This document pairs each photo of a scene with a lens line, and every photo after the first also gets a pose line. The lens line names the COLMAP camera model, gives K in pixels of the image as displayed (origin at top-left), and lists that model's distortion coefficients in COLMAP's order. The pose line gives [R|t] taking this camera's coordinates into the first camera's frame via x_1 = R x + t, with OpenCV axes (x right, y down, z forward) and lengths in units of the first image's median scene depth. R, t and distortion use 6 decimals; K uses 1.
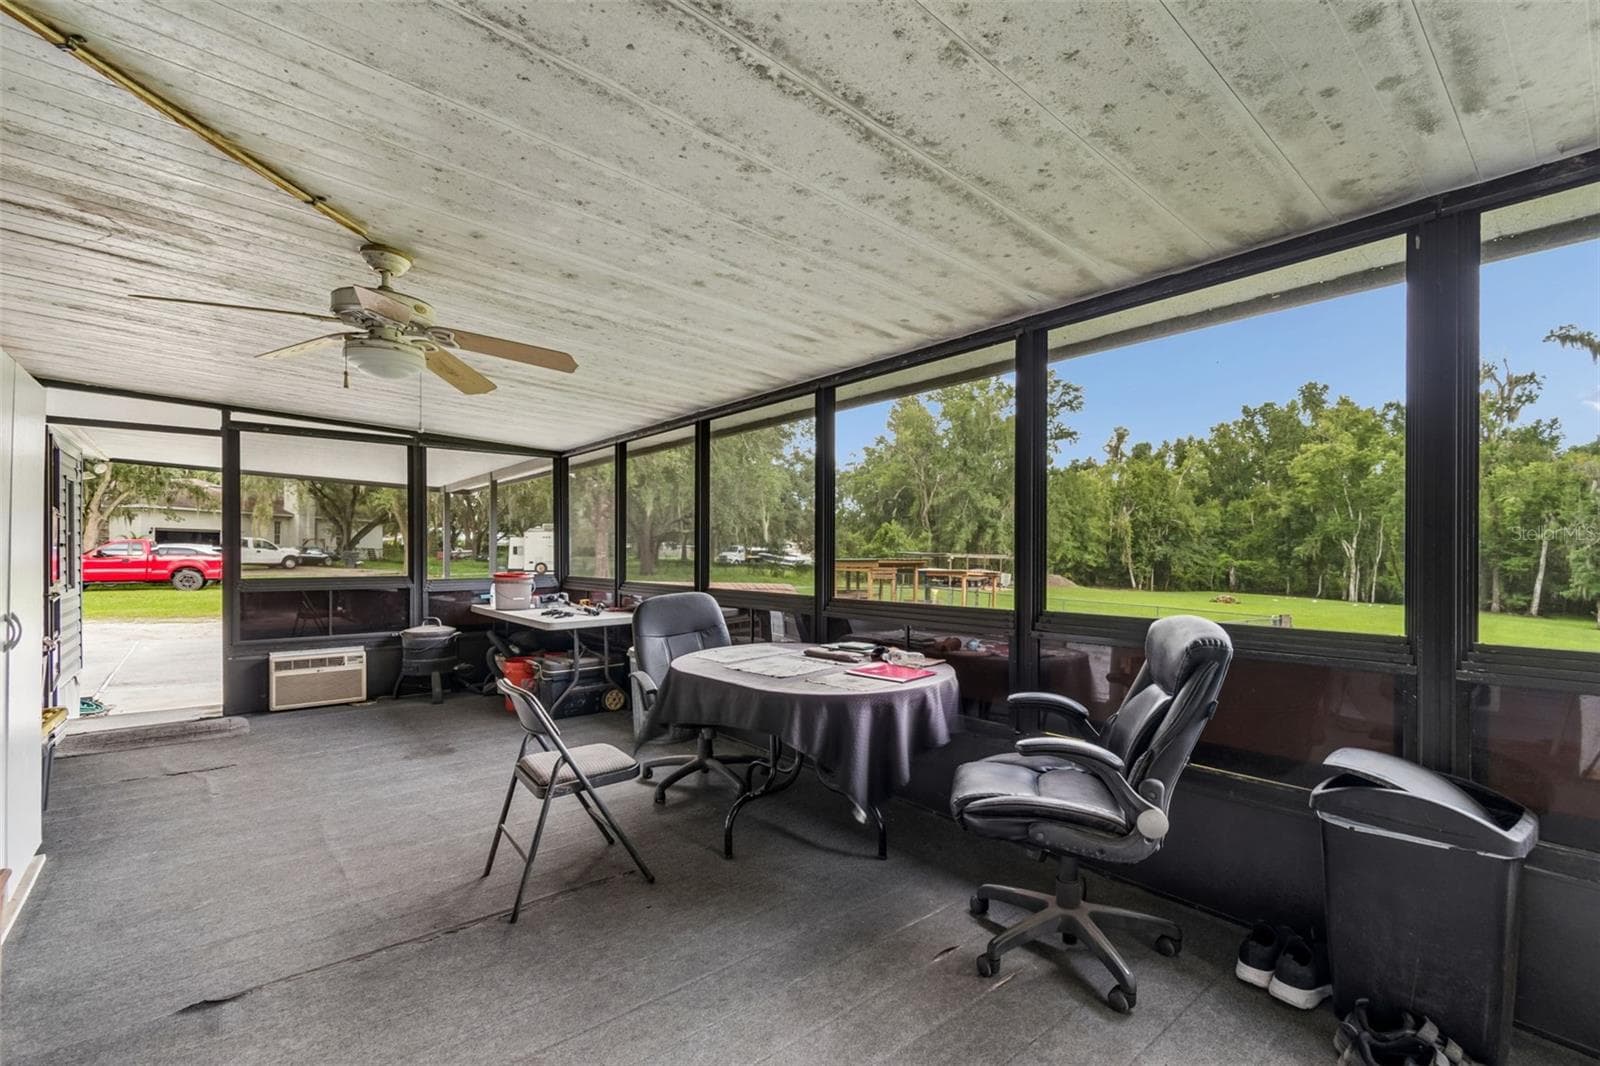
lens RADIAL K [[706.0, 0, 807.0], [0, 706.0, 546.2], [0, 0, 1]] dist [0.011804, -0.006403]
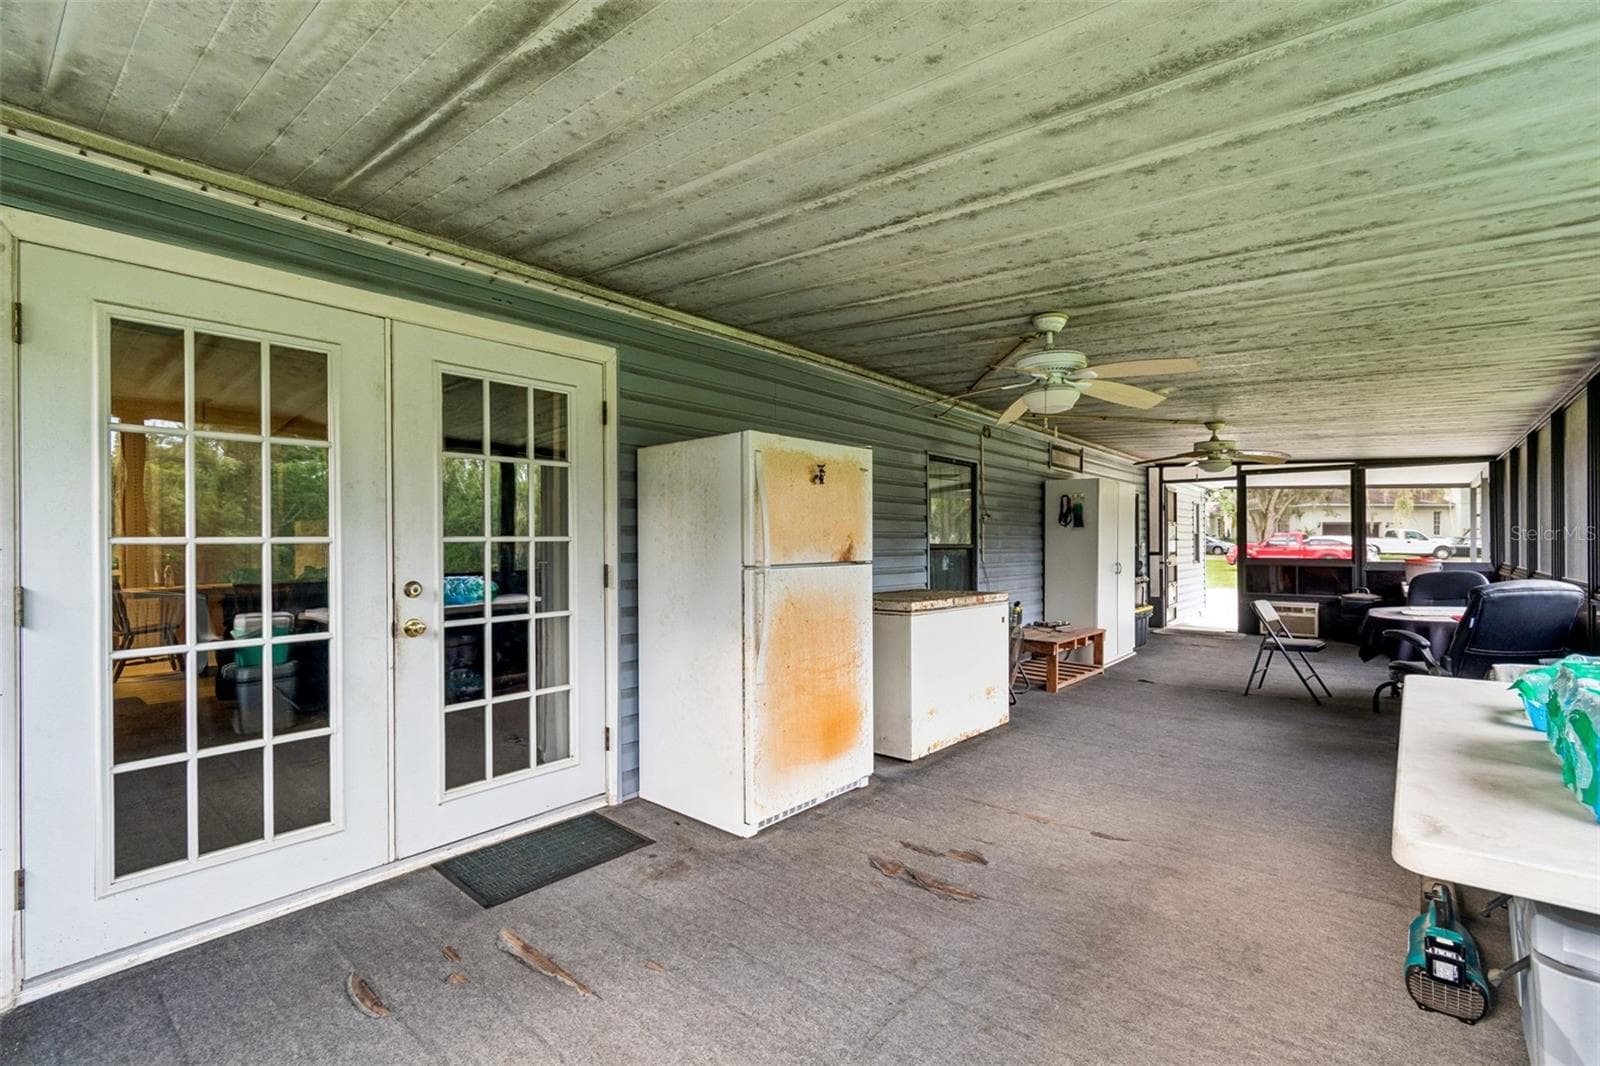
lens RADIAL K [[706.0, 0, 807.0], [0, 706.0, 546.2], [0, 0, 1]] dist [0.011804, -0.006403]
pose [[0.176109, 0.001013, -0.984370, 0.292844], [0.012232, 0.999920, 0.003218, -0.001141], [0.984295, -0.012607, 0.176082, -0.155442]]
